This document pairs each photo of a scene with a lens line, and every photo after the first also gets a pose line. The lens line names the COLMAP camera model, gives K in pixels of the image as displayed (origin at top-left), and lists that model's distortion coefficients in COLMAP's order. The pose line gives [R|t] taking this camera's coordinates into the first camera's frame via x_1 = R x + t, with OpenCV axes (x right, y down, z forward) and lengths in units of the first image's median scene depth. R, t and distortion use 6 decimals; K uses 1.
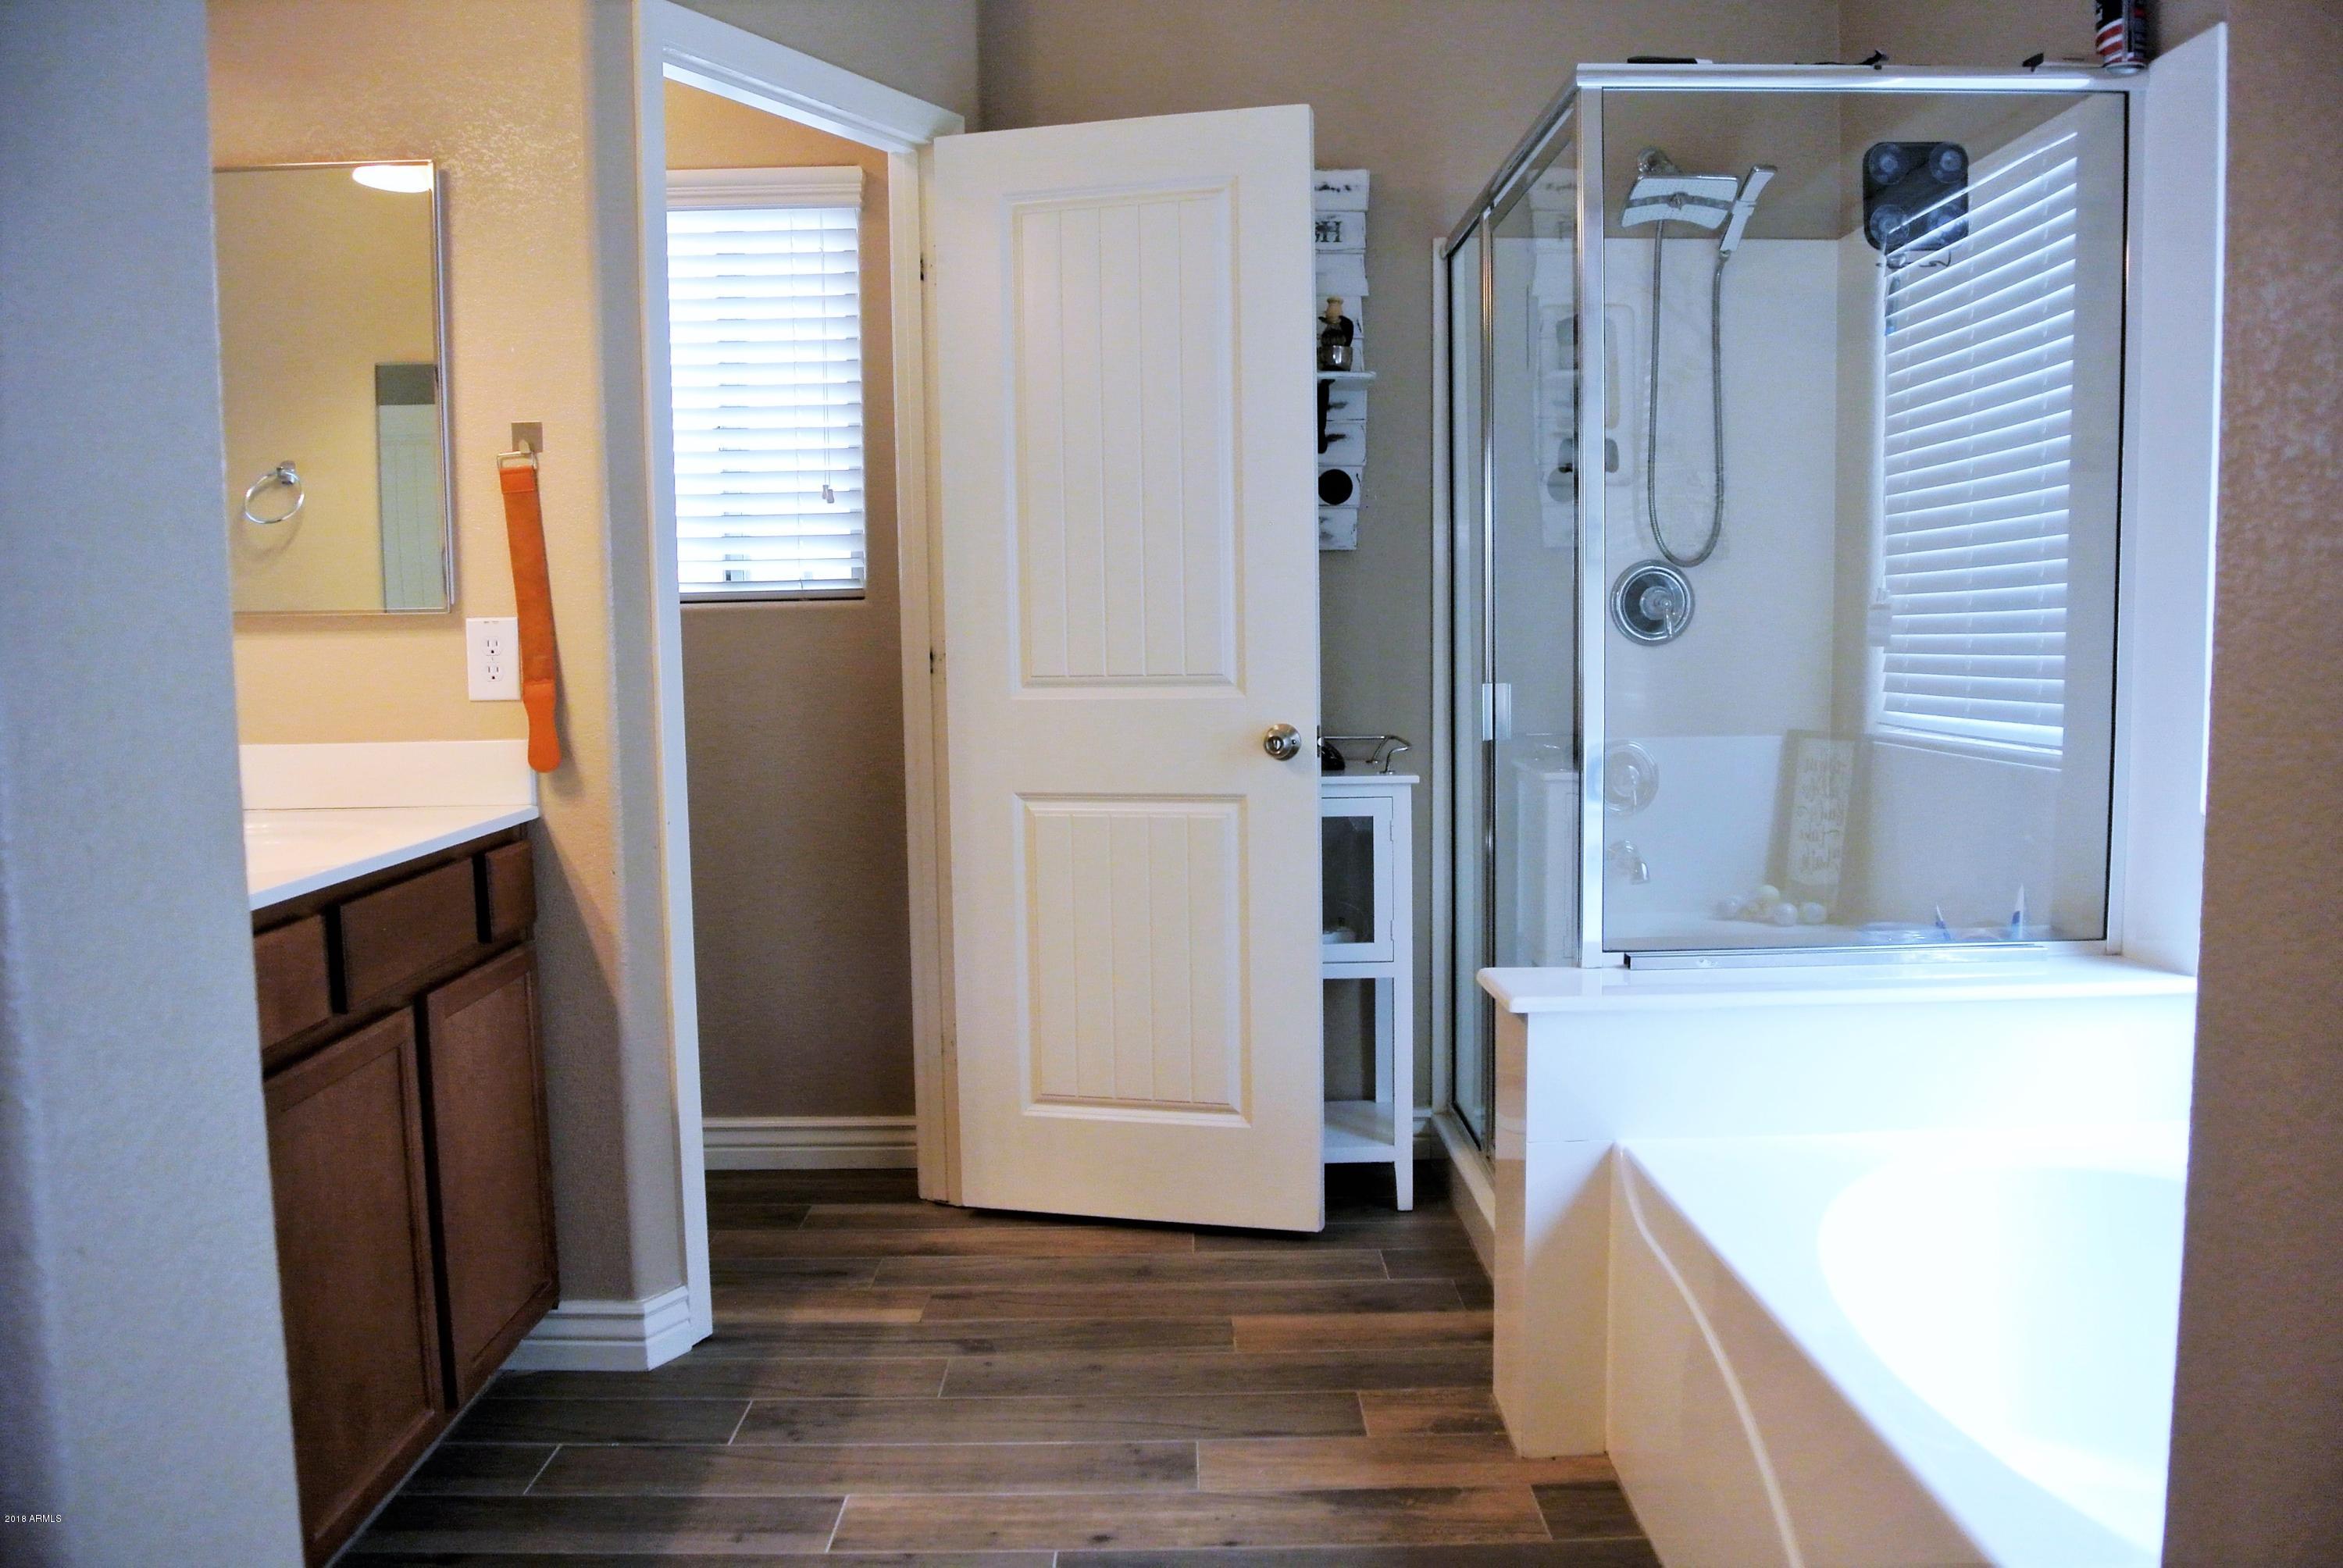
lens RADIAL K [[1808.8, 0, 1180.9], [0, 1808.8, 799.1], [0, 0, 1]] dist [-0.092920, 0.044869]
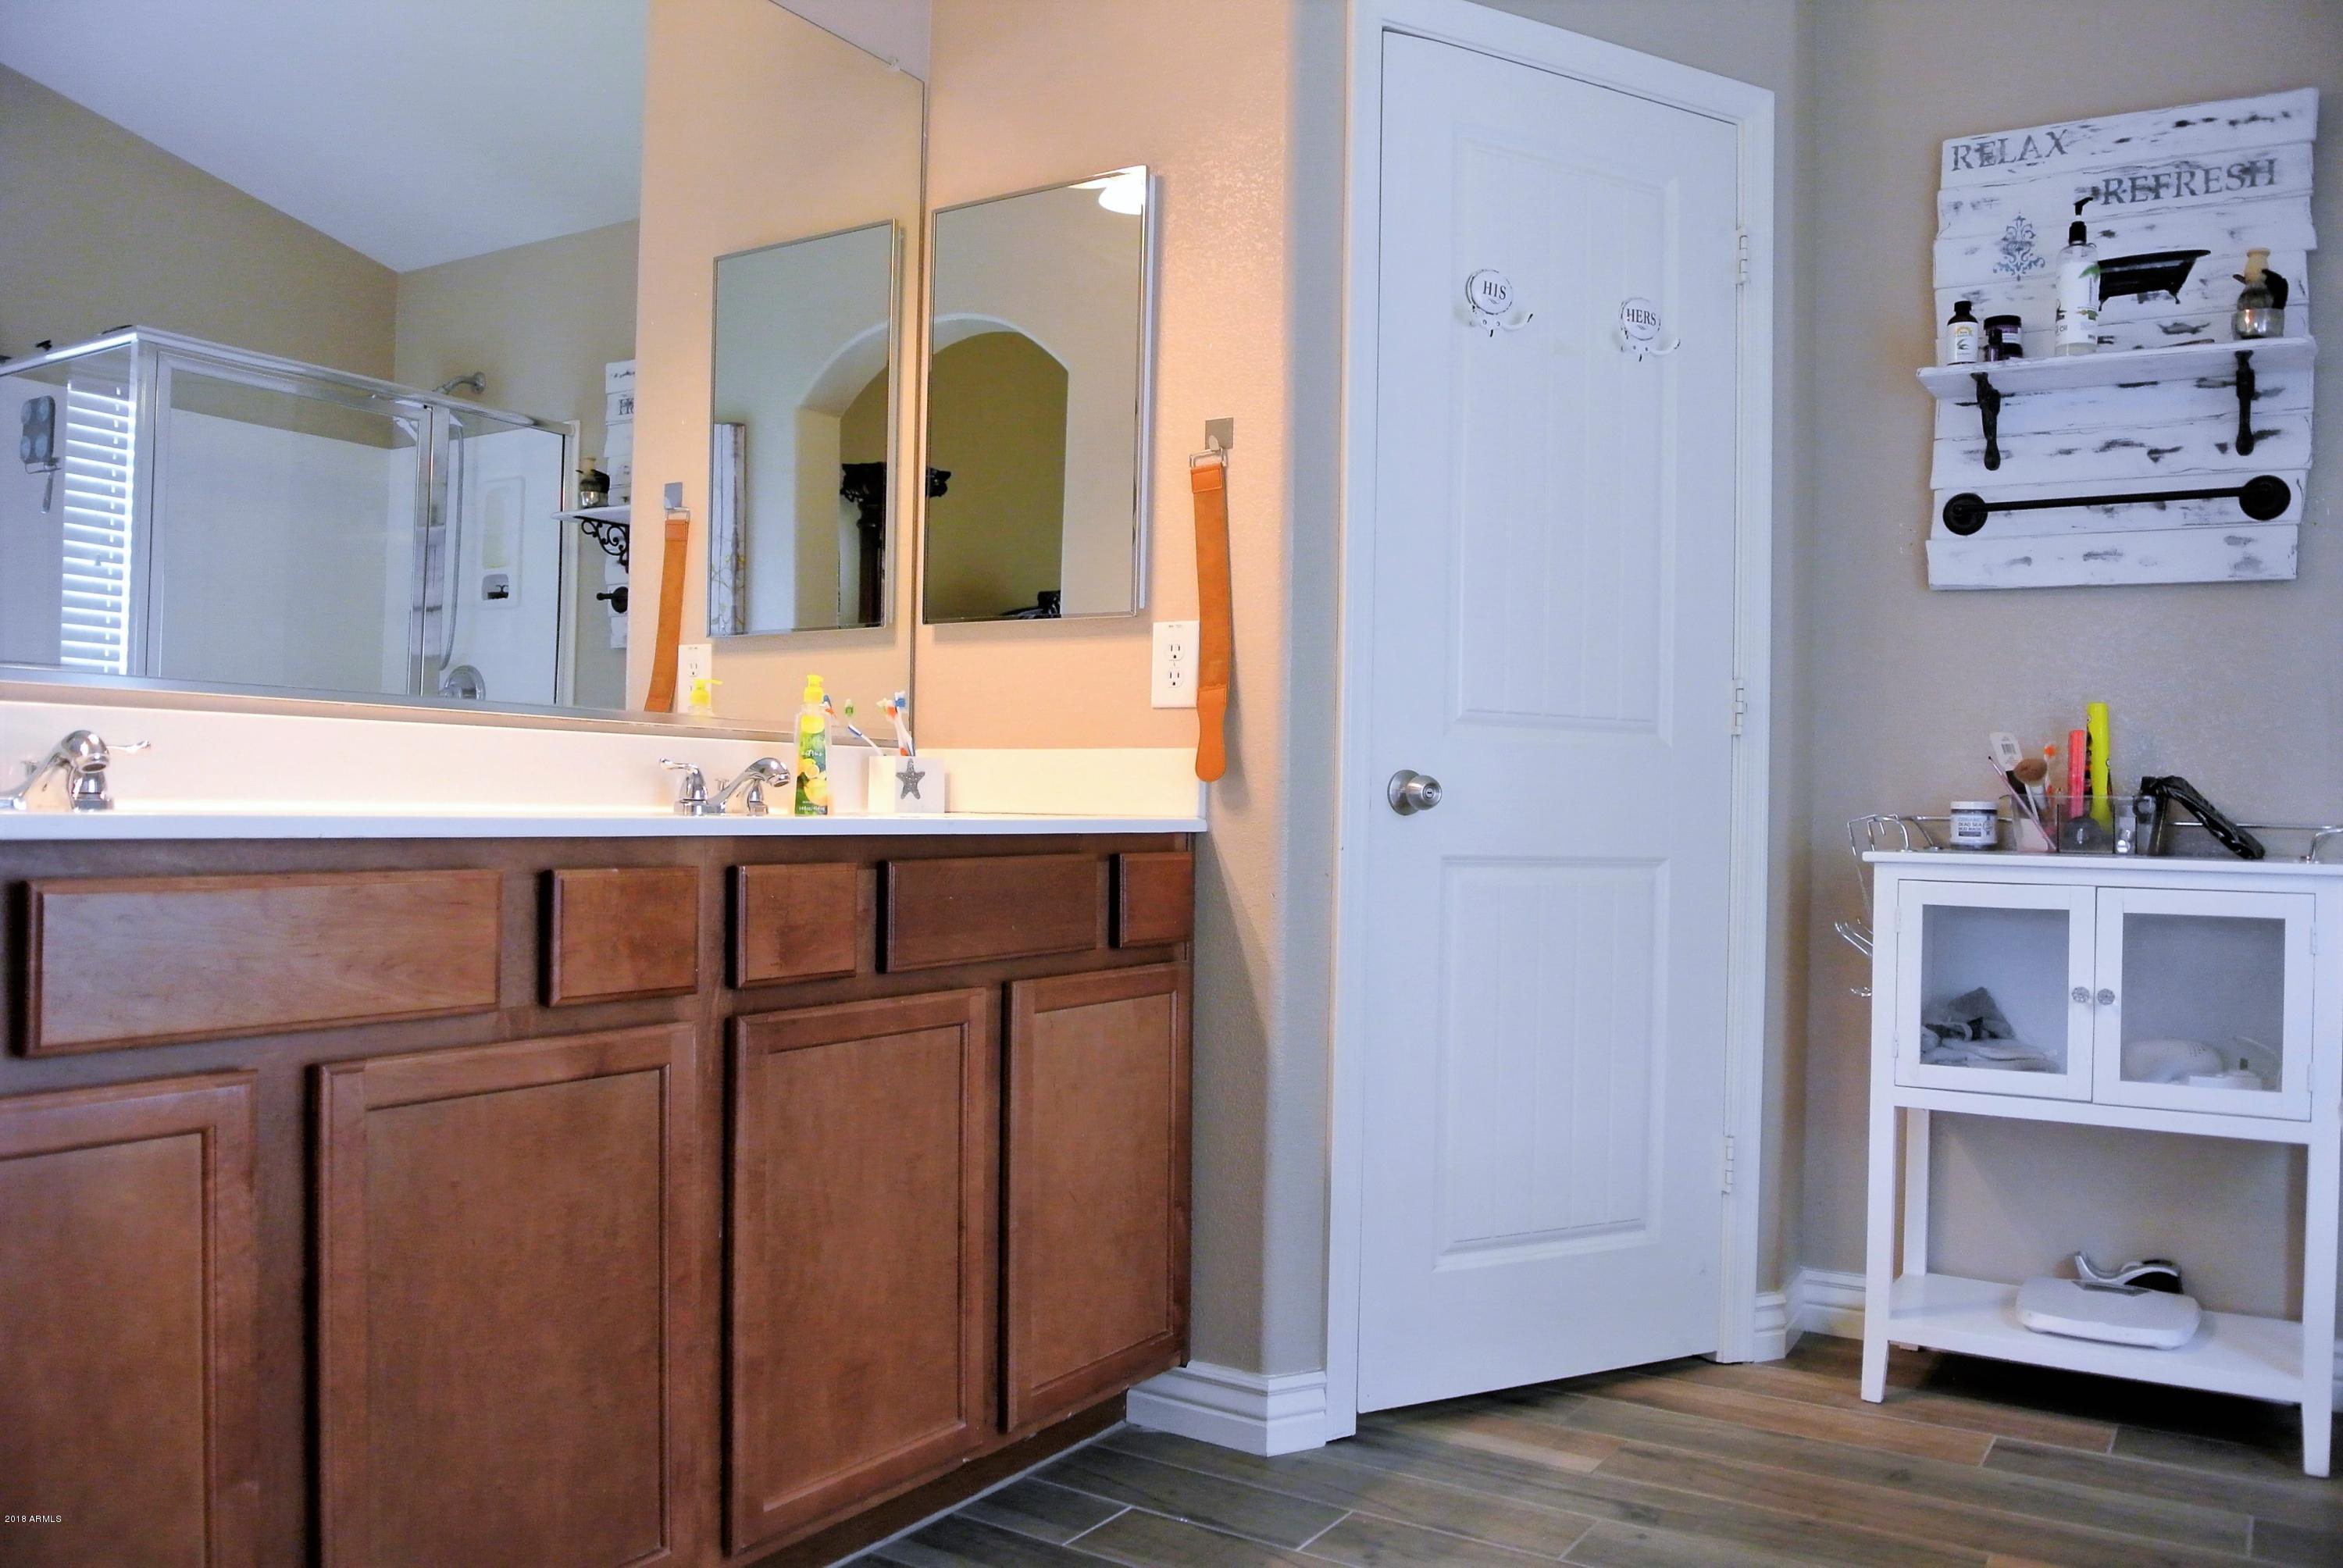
lens RADIAL K [[1808.8, 0, 1180.9], [0, 1808.8, 799.1], [0, 0, 1]] dist [-0.092920, 0.044869]
pose [[0.839604, 0.028789, -0.542436, 0.142516], [-0.082910, 0.993686, -0.075594, 0.064750], [0.536835, 0.108443, 0.836689, 0.190382]]
